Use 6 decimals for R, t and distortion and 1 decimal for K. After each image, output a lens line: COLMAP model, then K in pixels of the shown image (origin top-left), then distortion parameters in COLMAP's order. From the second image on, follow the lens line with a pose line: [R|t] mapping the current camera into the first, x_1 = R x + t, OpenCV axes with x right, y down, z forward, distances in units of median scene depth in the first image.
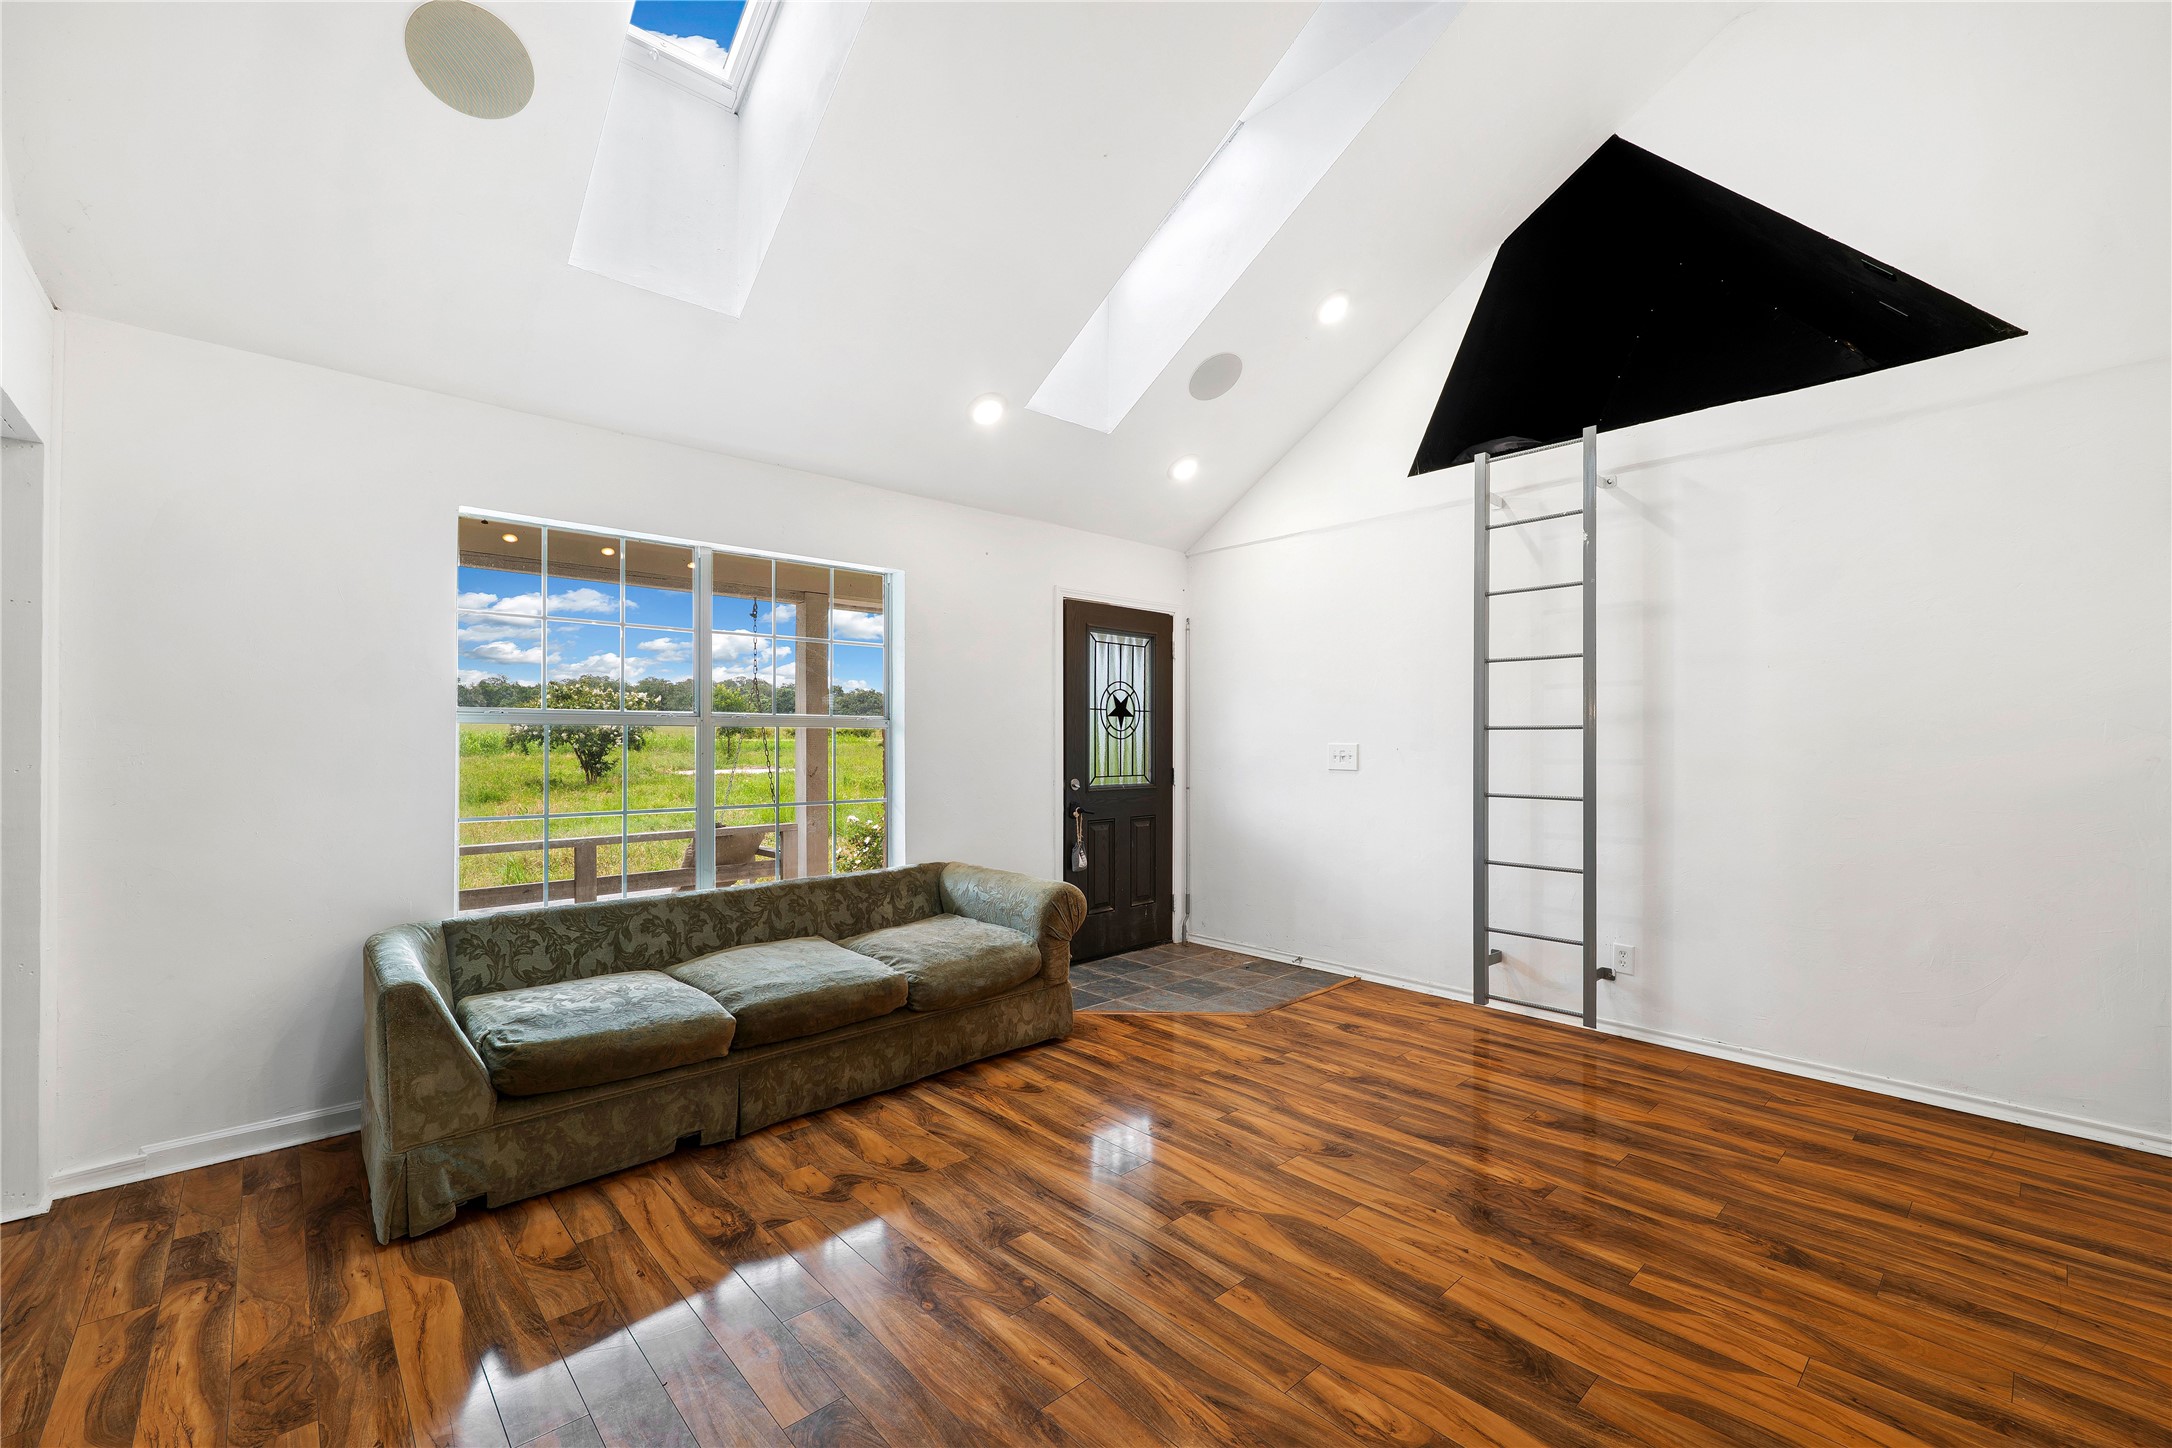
lens RADIAL K [[913.4, 0, 1099.2], [0, 913.4, 728.0], [0, 0, 1]] dist [-0.004401, 0.000444]
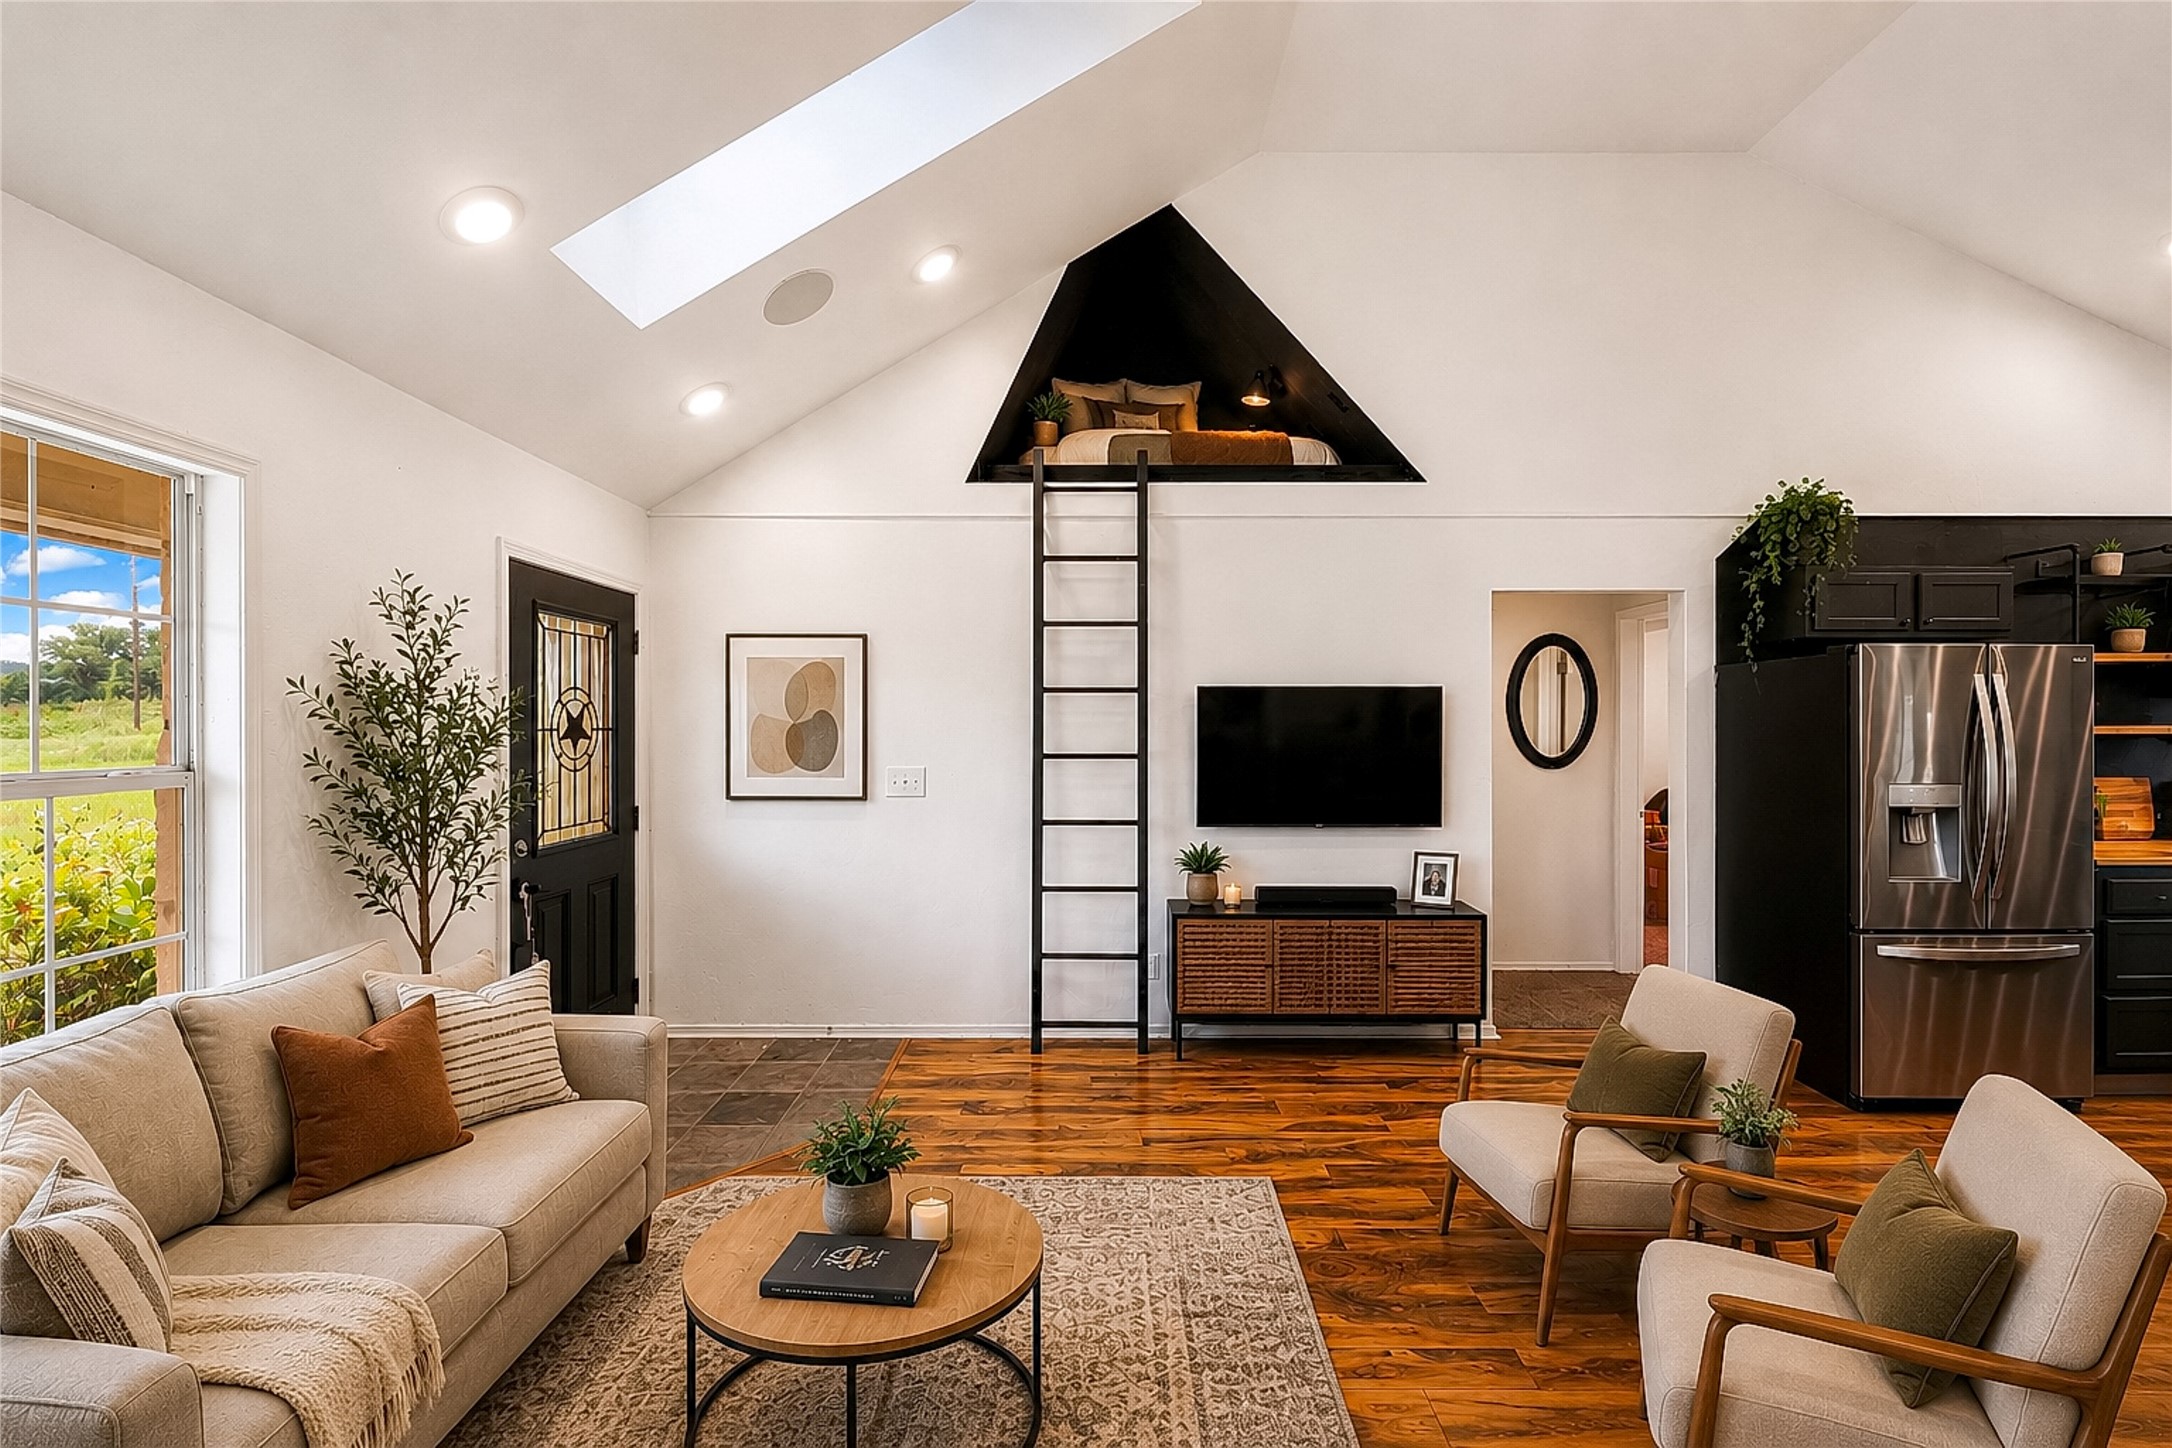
lens RADIAL K [[913.4, 0, 1076.6], [0, 913.4, 715.9], [0, 0, 1]] dist [-0.004401, 0.000444]
pose [[0.673146, 0.002400, 0.739505, -0.239350], [-0.016830, 0.999785, 0.012075, -0.045821], [-0.739318, -0.020574, 0.673042, 0.270515]]
